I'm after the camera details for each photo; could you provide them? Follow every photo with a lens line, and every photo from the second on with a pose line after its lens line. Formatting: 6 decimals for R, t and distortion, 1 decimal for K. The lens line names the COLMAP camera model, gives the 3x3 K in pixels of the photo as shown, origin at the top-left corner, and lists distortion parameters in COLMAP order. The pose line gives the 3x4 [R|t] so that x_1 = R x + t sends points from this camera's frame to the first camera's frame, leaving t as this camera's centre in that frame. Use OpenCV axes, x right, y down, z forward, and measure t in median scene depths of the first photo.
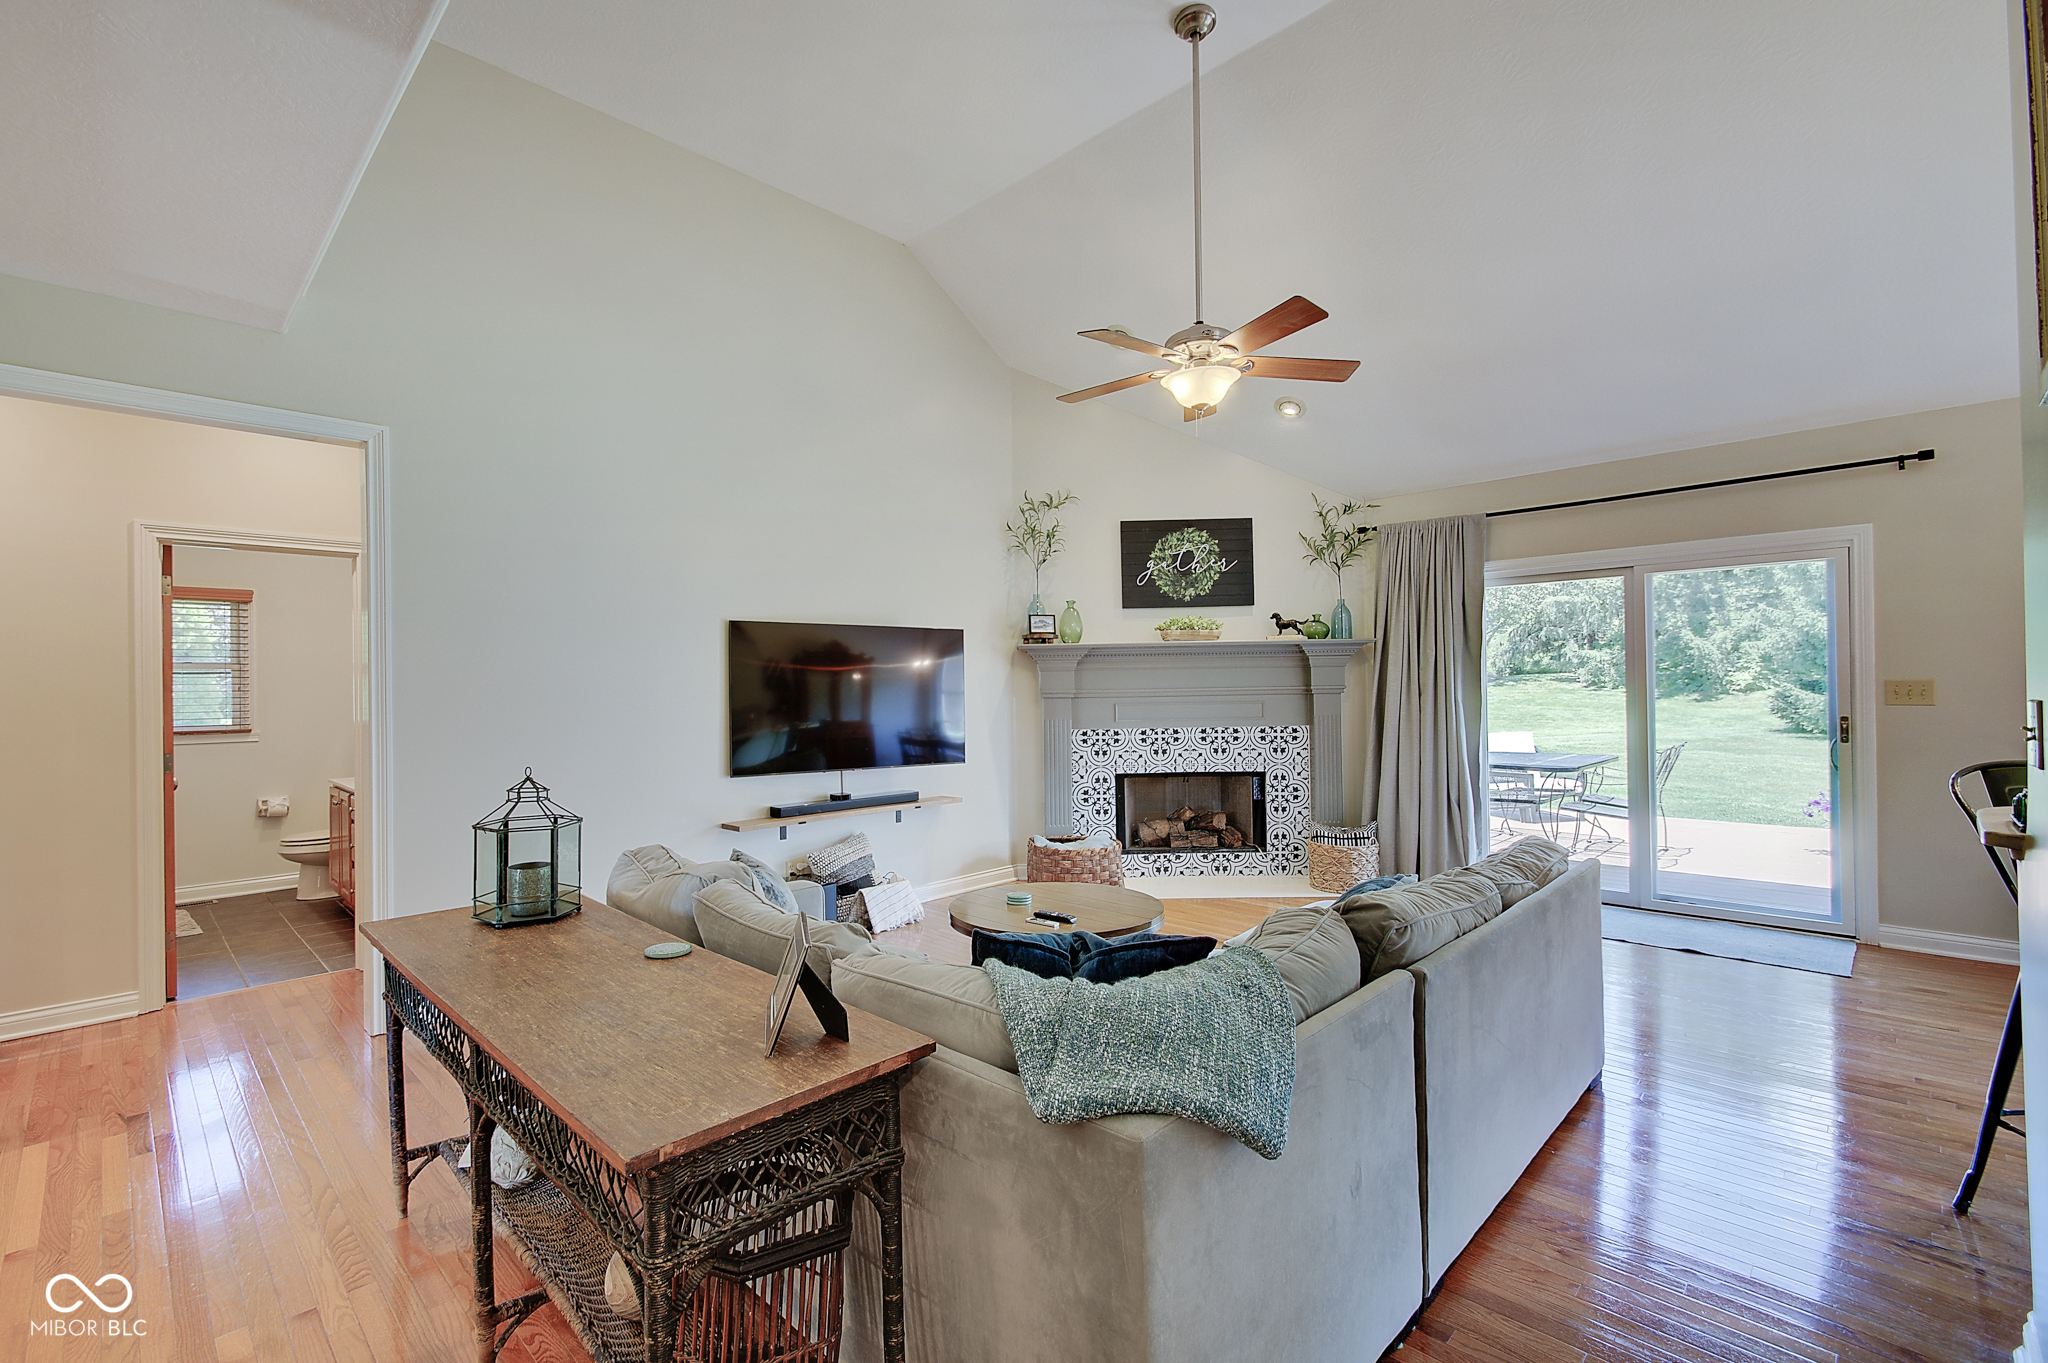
lens RADIAL K [[883.4, 0, 1013.7], [0, 883.4, 683.9], [0, 0, 1]] dist [0.006515, -0.007828]
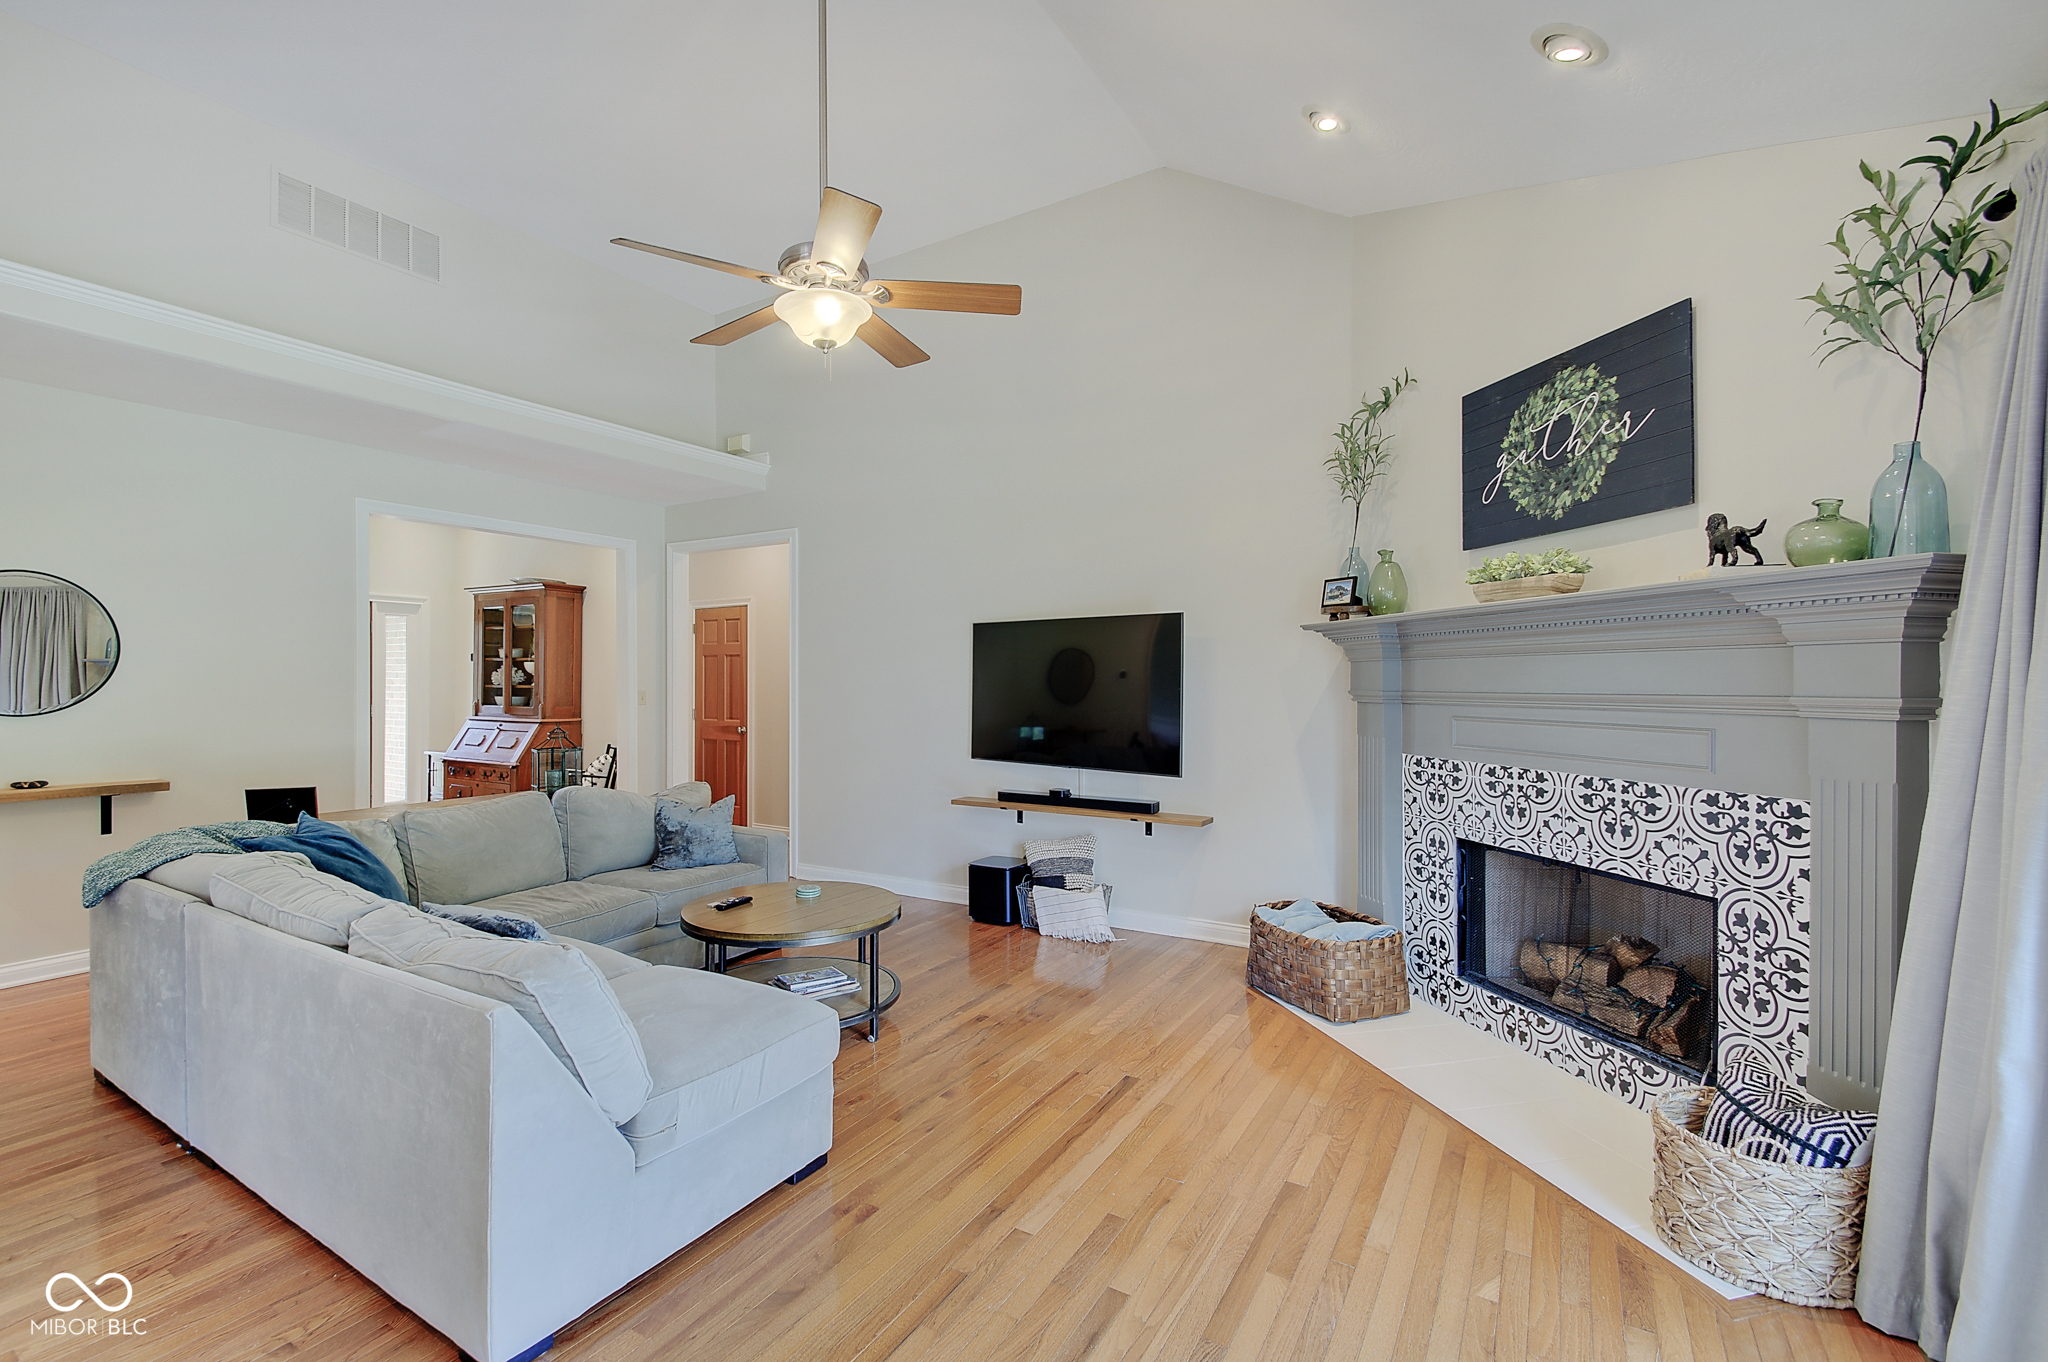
lens RADIAL K [[883.4, 0, 978.2], [0, 883.4, 680.5], [0, 0, 1]] dist [0.006515, -0.007828]
pose [[0.213021, 0.012738, -0.976965, 0.615479], [-0.001268, 0.999918, 0.012761, -0.008234], [0.977047, -0.001480, 0.213020, 0.572907]]
